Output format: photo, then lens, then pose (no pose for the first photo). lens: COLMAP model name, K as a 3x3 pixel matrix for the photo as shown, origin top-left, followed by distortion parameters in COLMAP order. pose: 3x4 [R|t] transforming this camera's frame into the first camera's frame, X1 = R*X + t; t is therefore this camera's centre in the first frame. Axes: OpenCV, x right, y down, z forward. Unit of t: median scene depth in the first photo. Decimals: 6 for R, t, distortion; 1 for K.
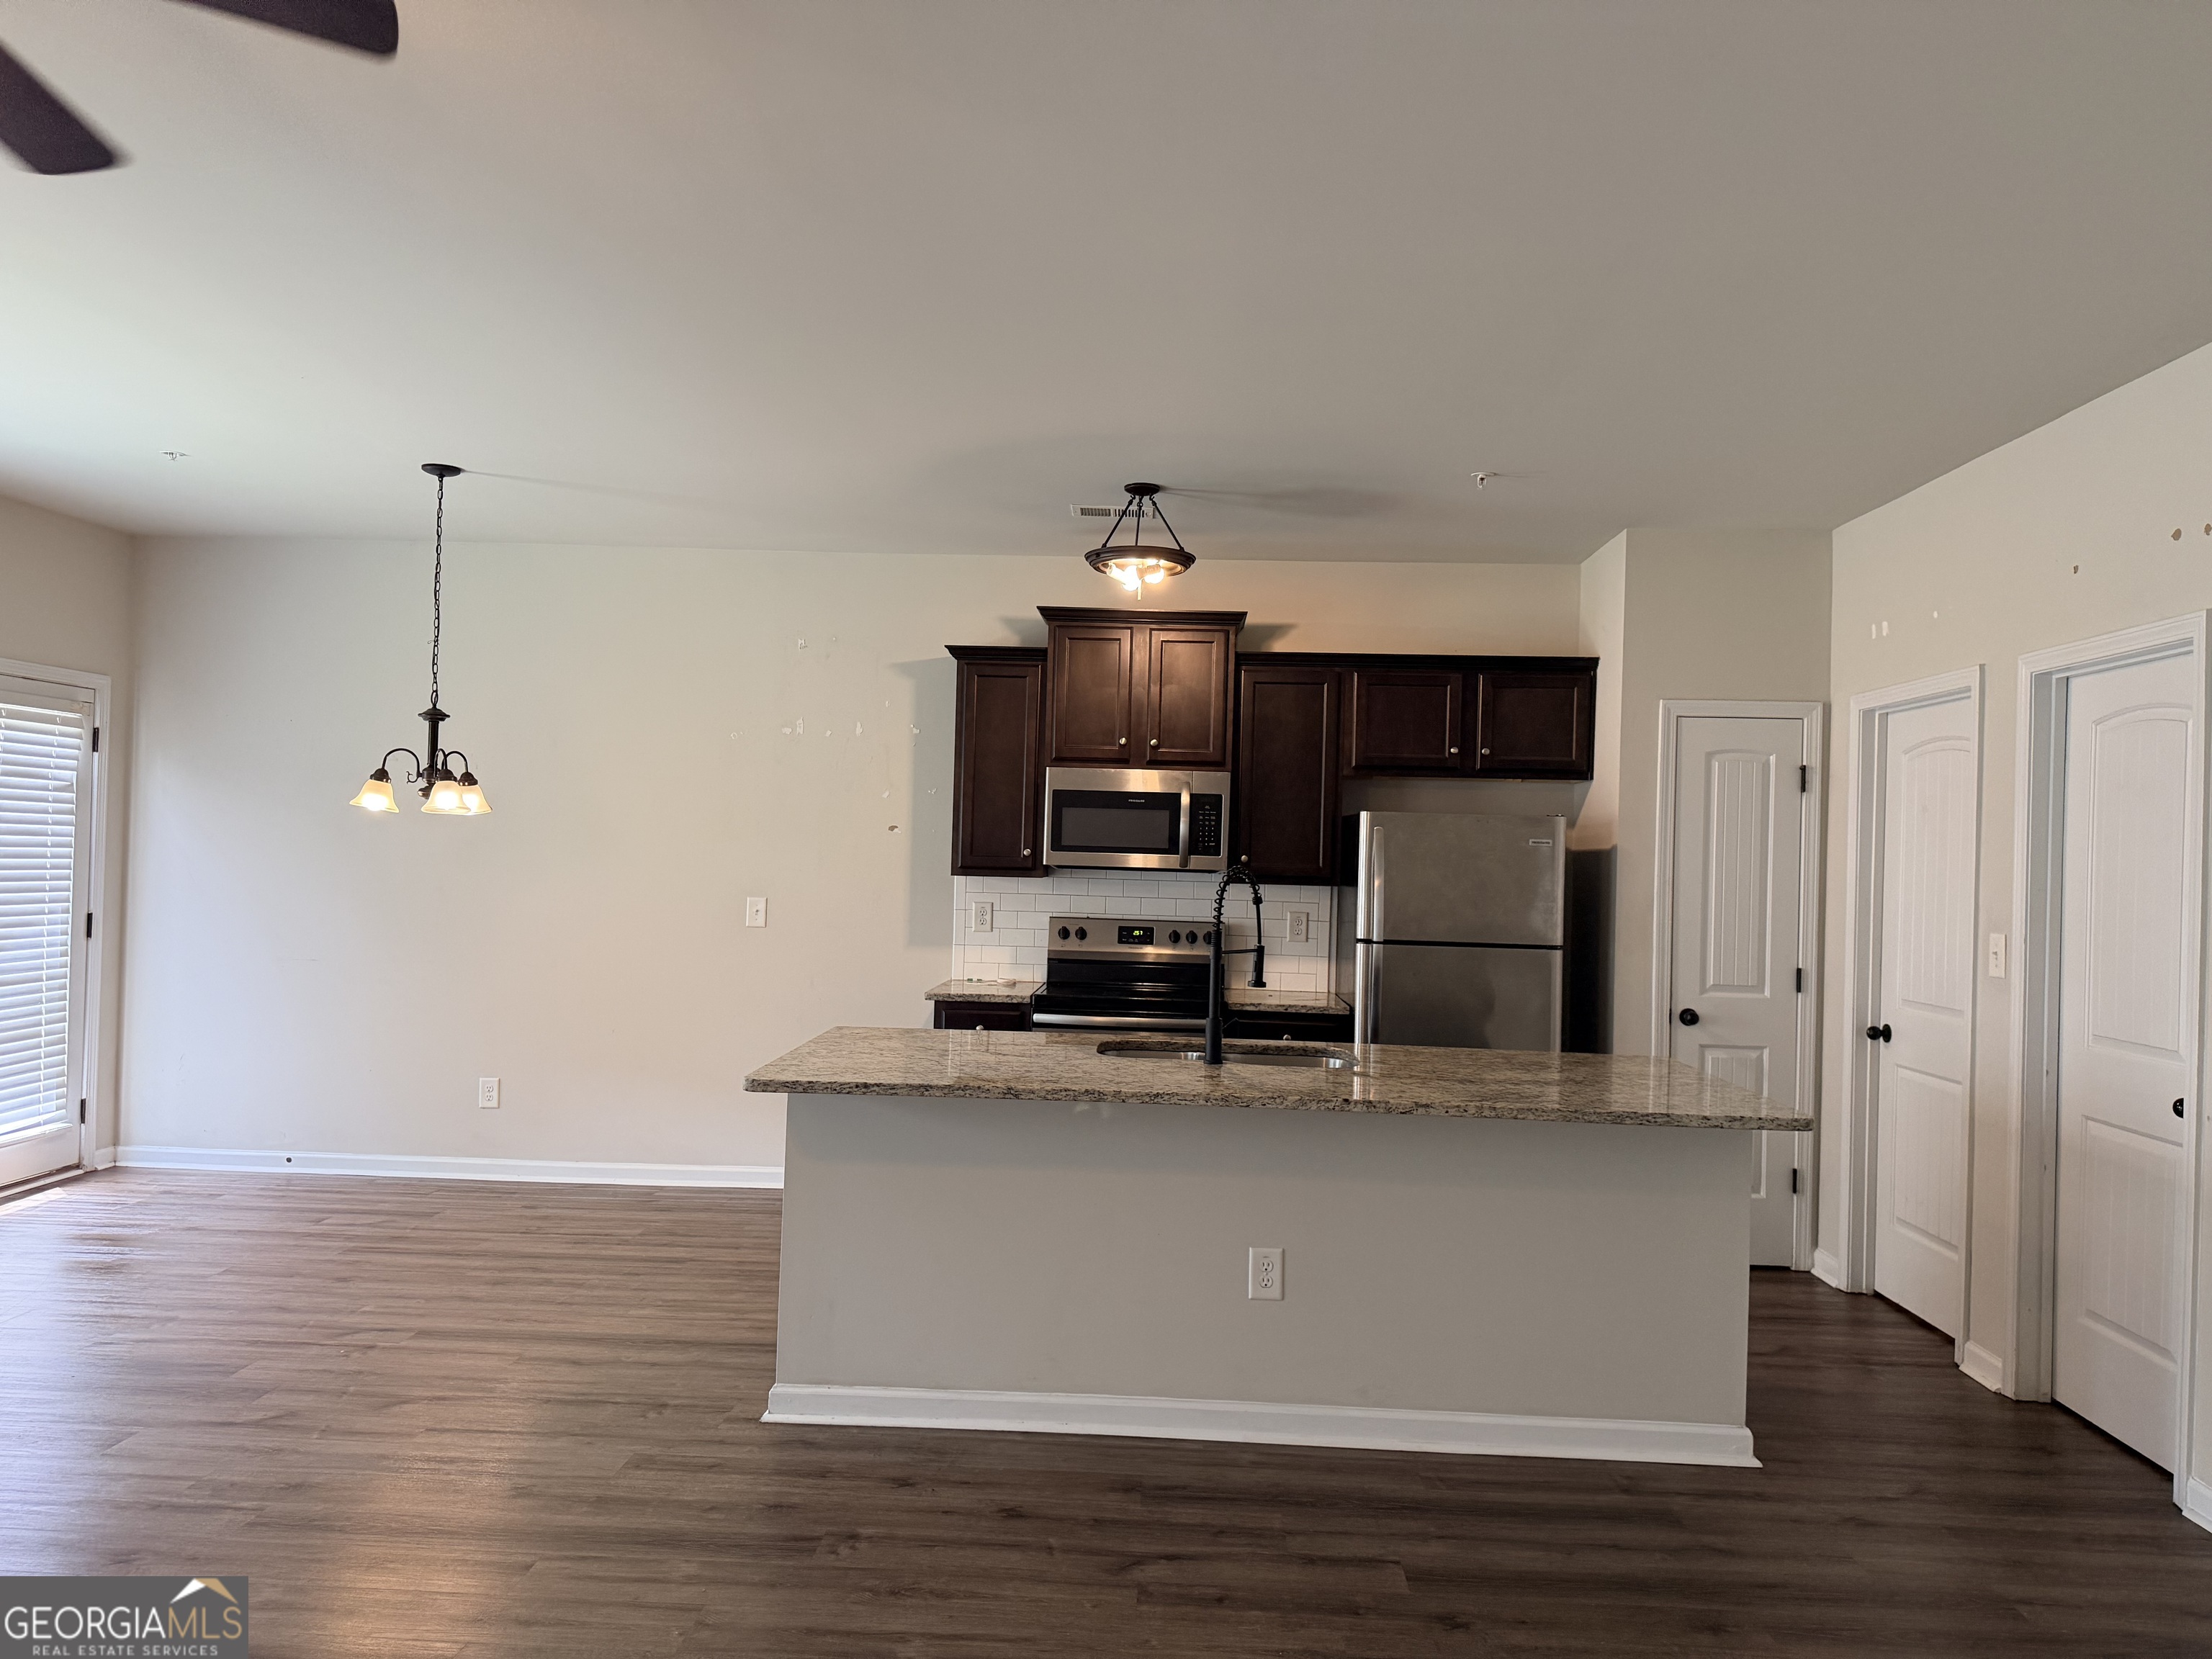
lens RADIAL K [[1535.6, 0, 1107.8], [0, 1535.6, 839.2], [0, 0, 1]] dist [0.110068, -0.136165]
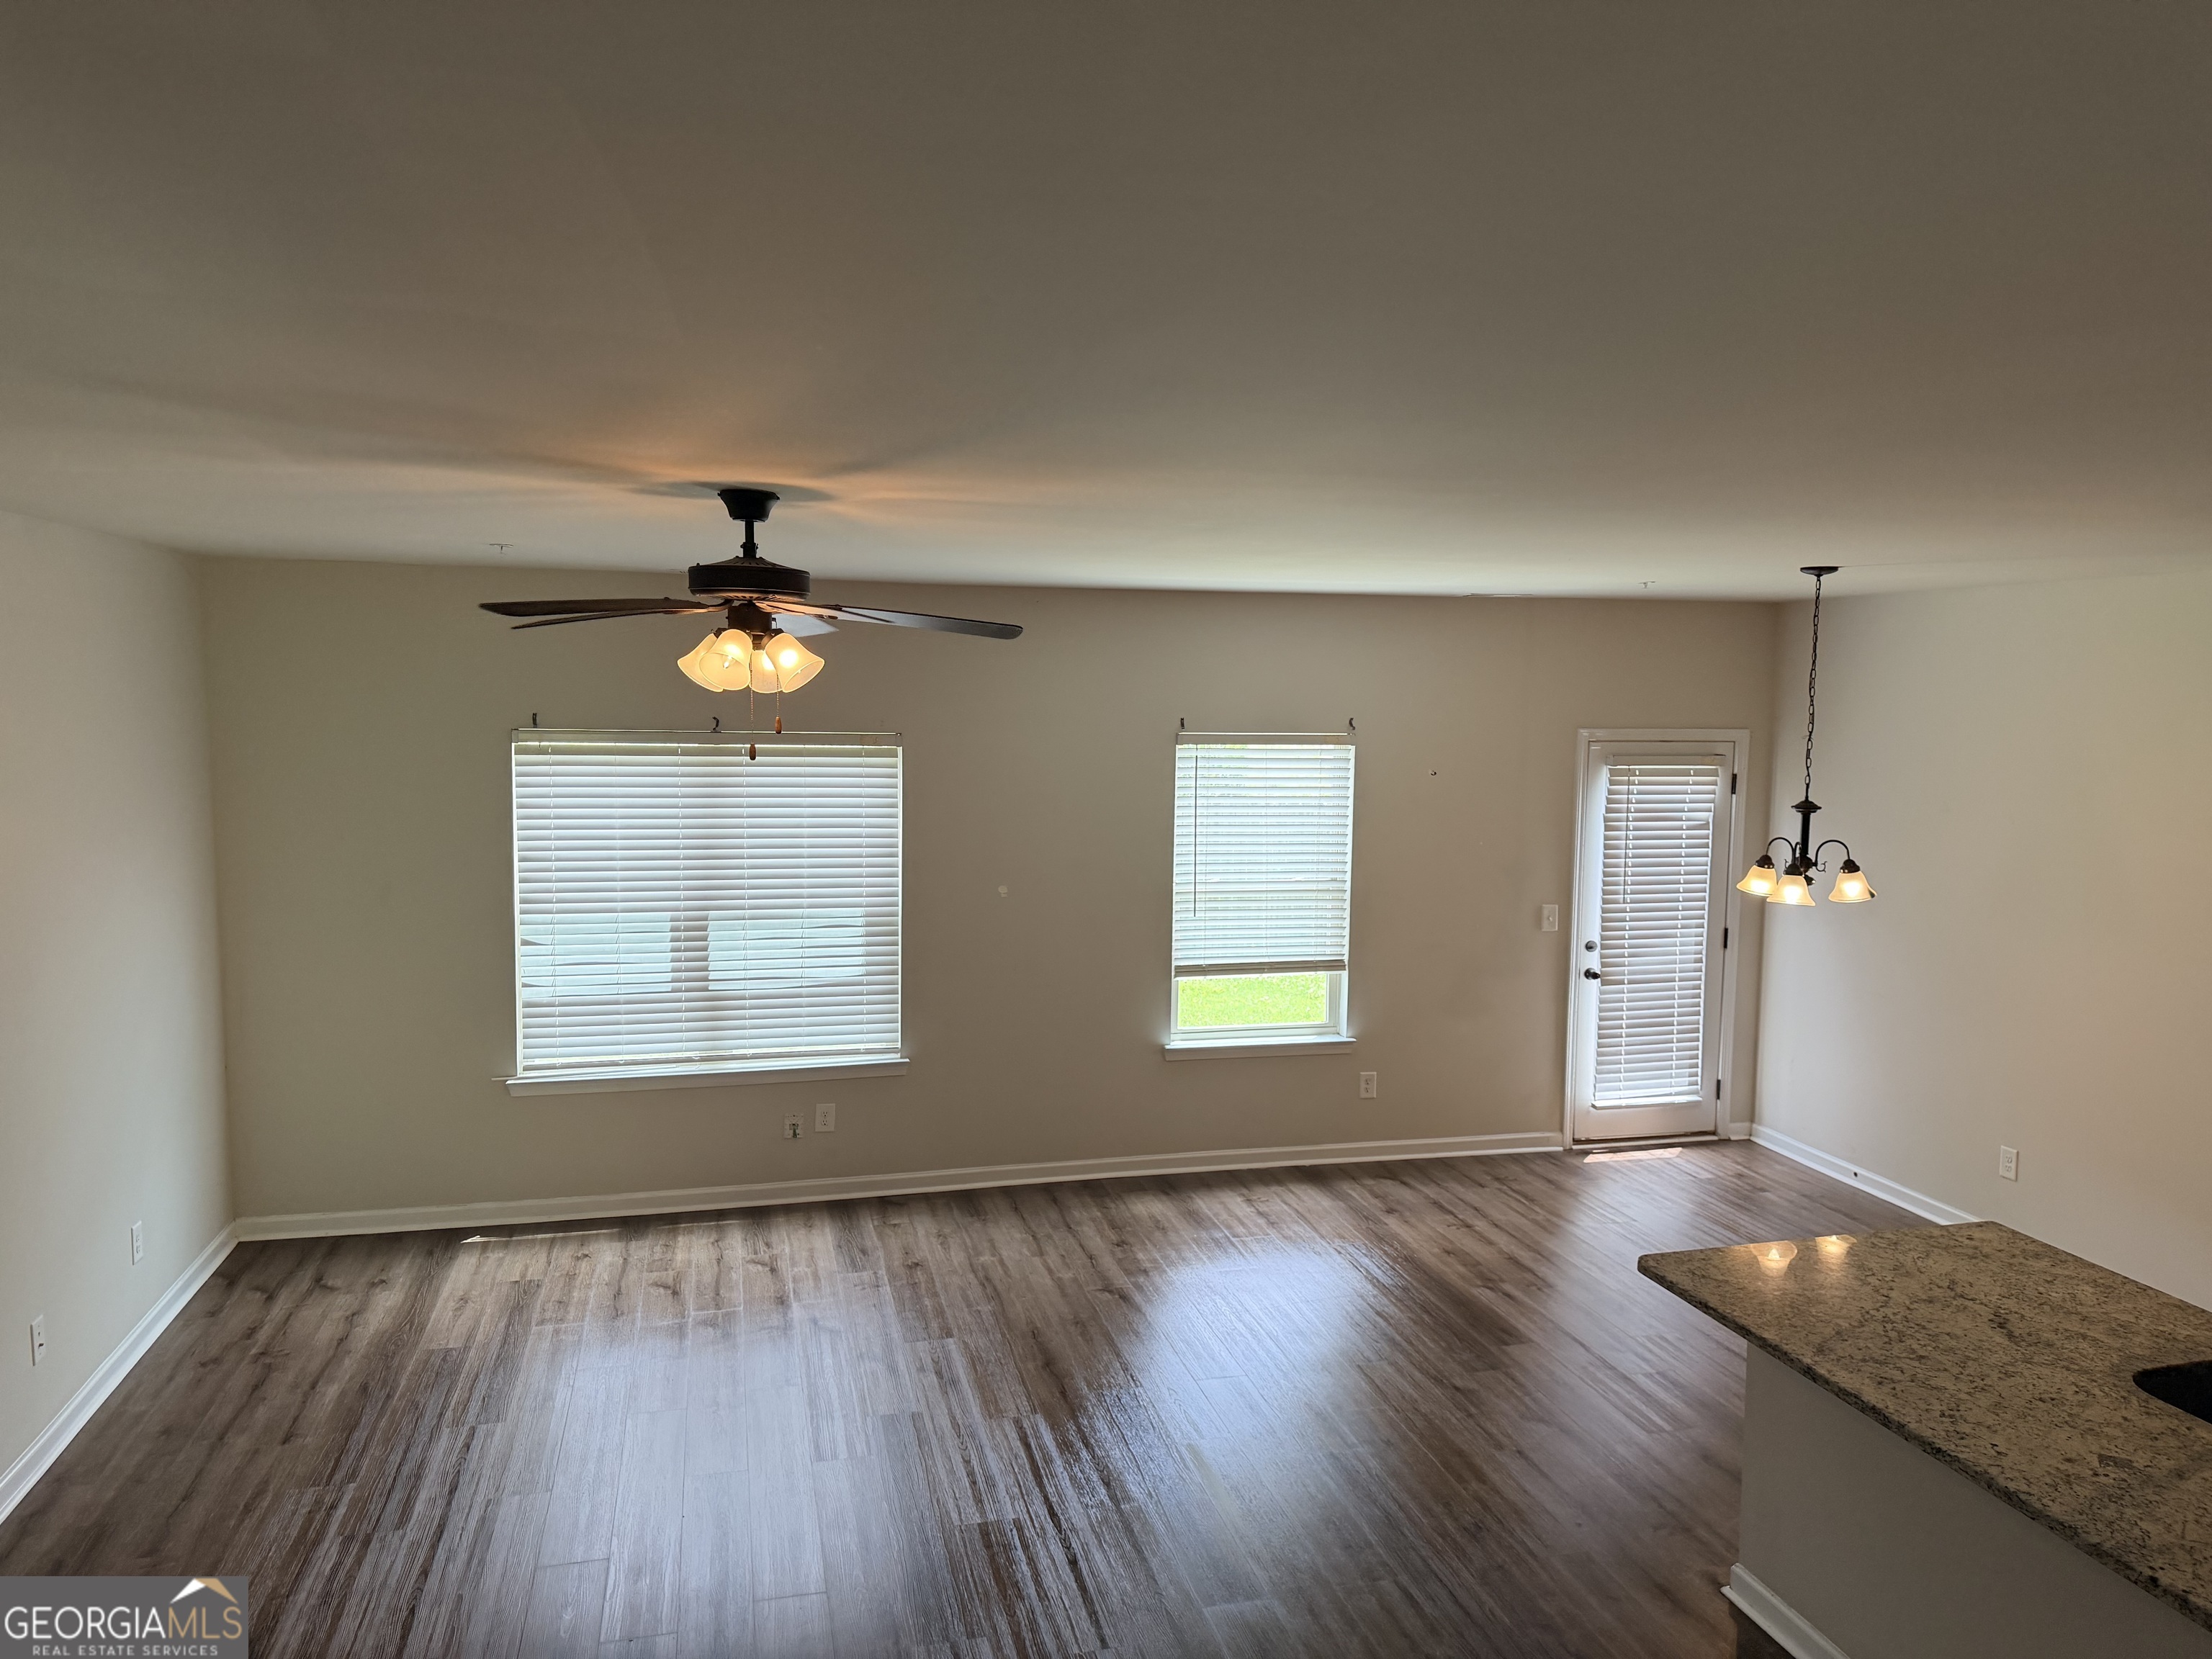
lens RADIAL K [[1560.8, 0, 1135.0], [0, 1560.8, 828.9], [0, 0, 1]] dist [0.088174, -0.092851]
pose [[0.300972, 0.063328, -0.951528, 0.387934], [0.005587, 0.997658, 0.068165, -0.121875], [0.953617, -0.025832, 0.299913, 0.220169]]
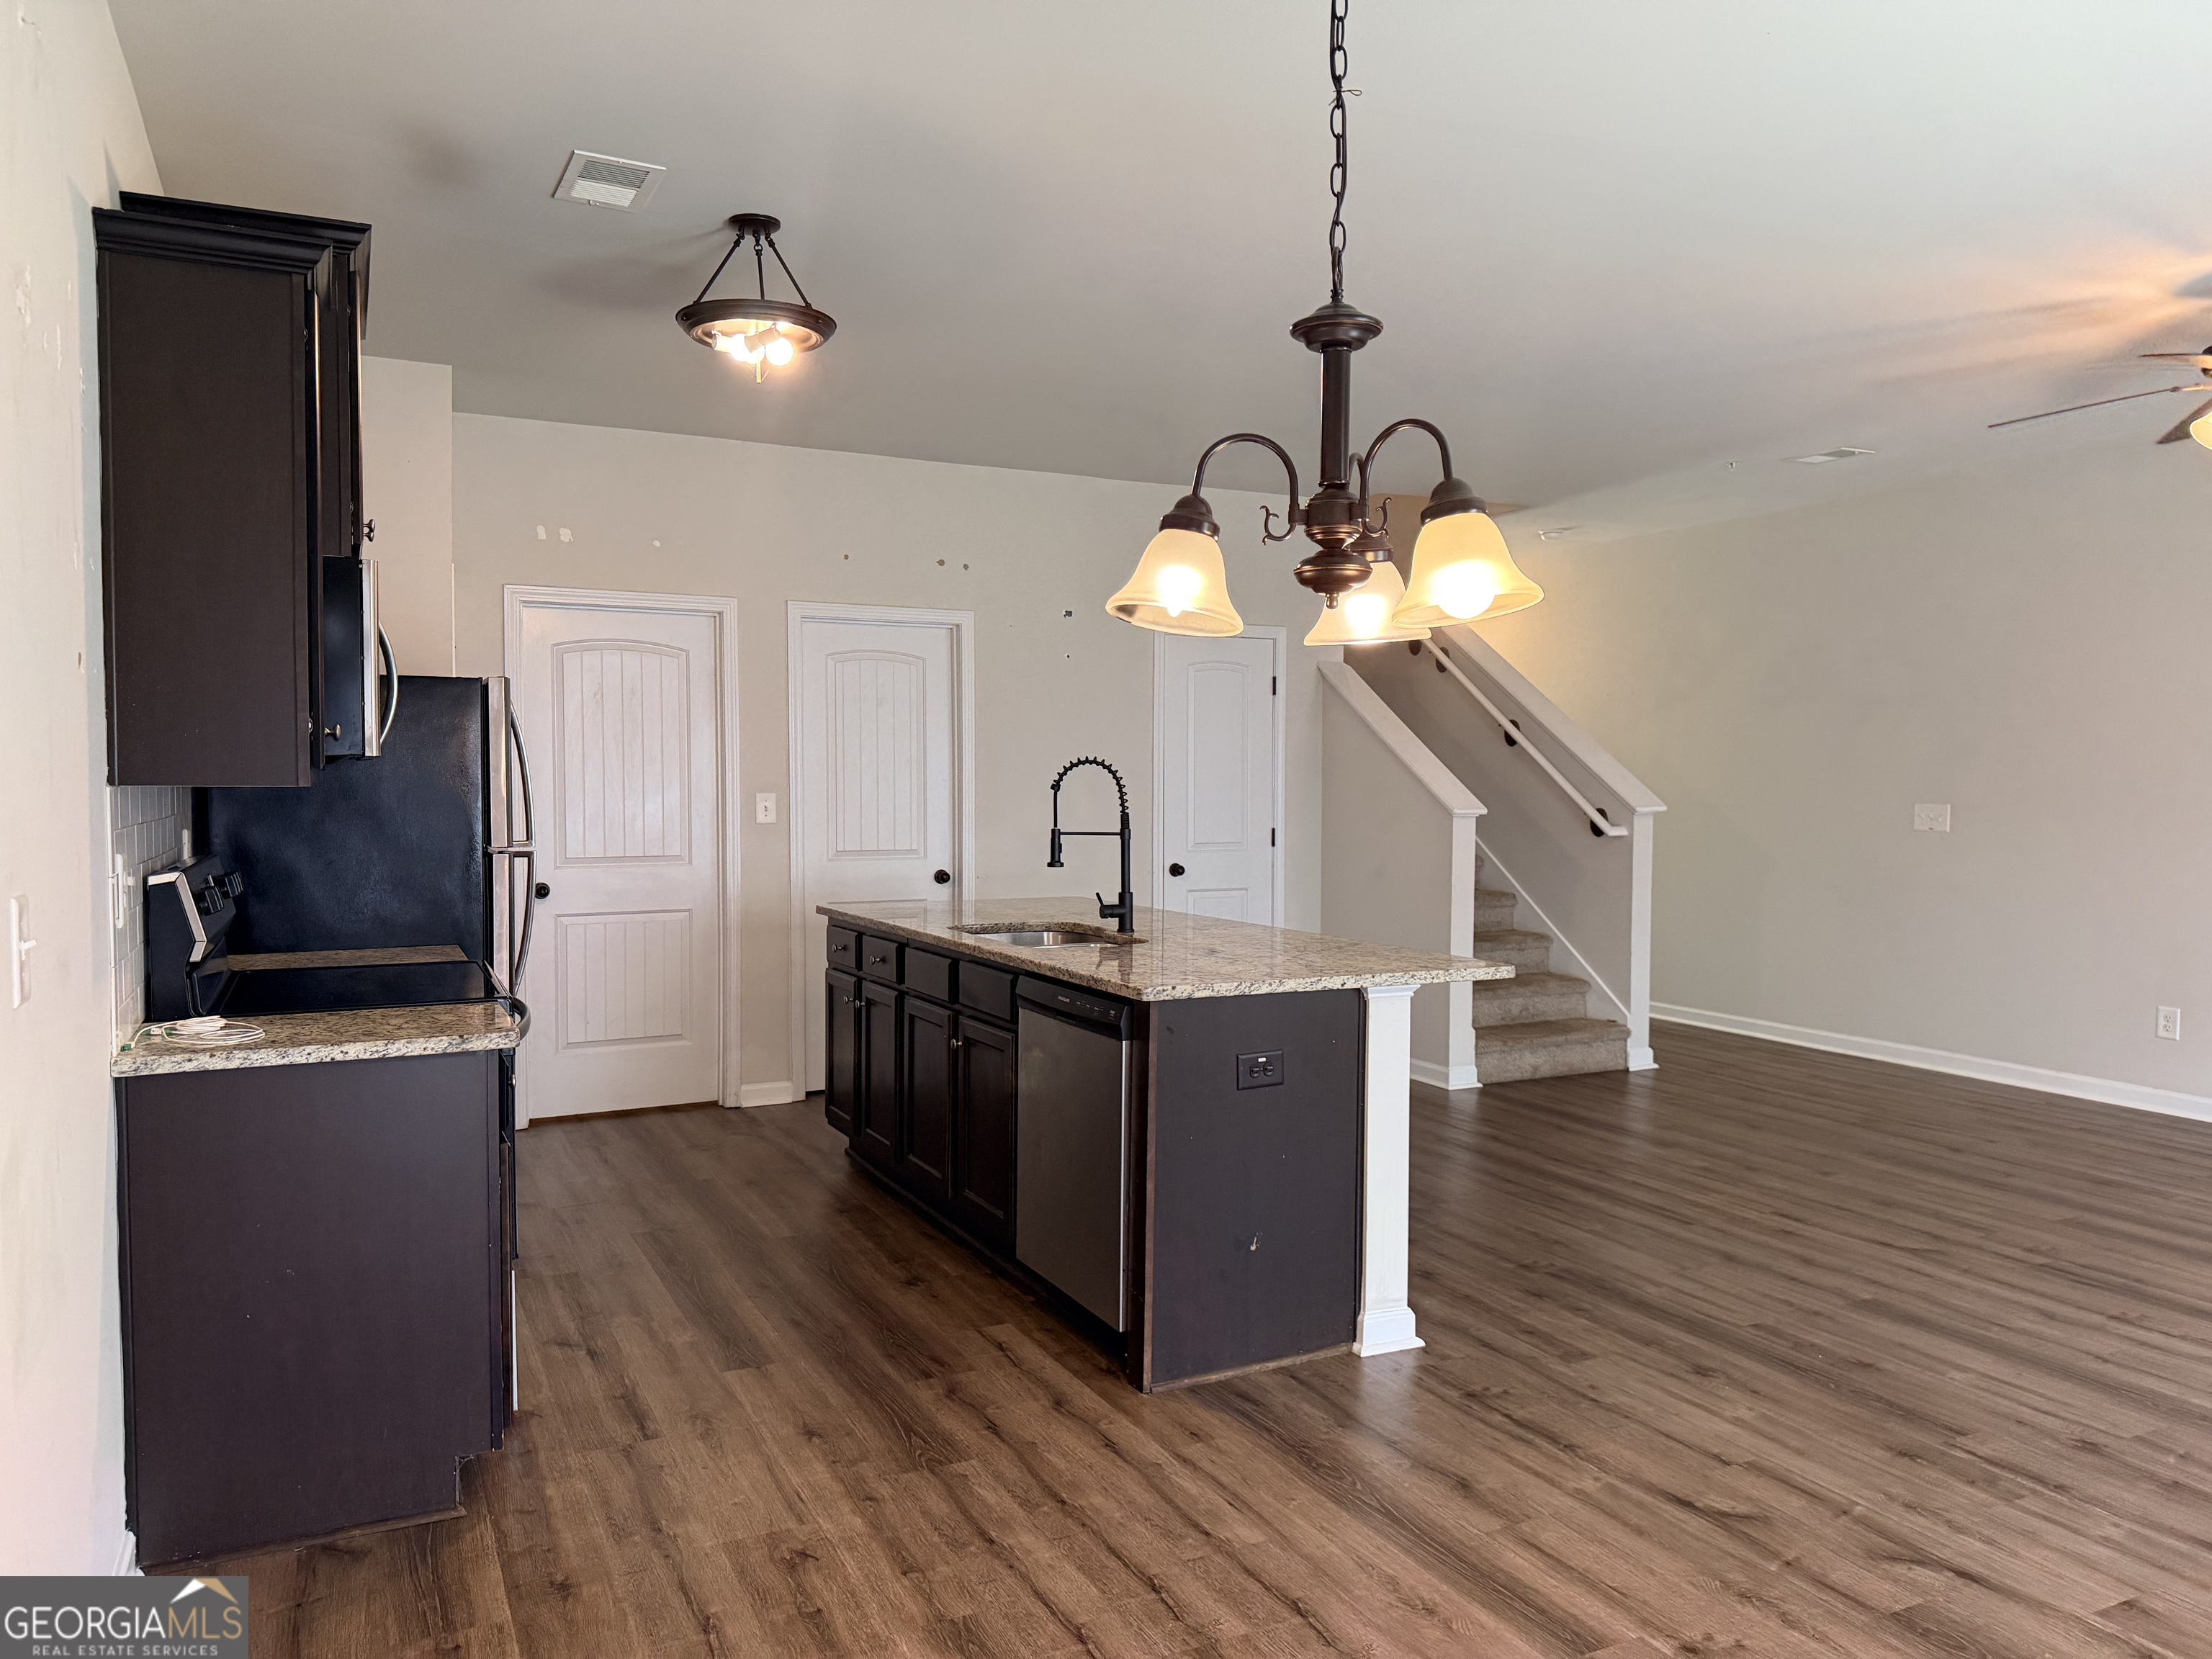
lens RADIAL K [[1536.1, 0, 1087.7], [0, 1536.1, 823.9], [0, 0, 1]] dist [0.119937, -0.126930]
pose [[-0.473244, -0.058766, 0.878969, -0.611794], [-0.031430, 0.998264, 0.049819, 0.005541], [-0.880371, -0.004049, -0.474269, 1.052531]]
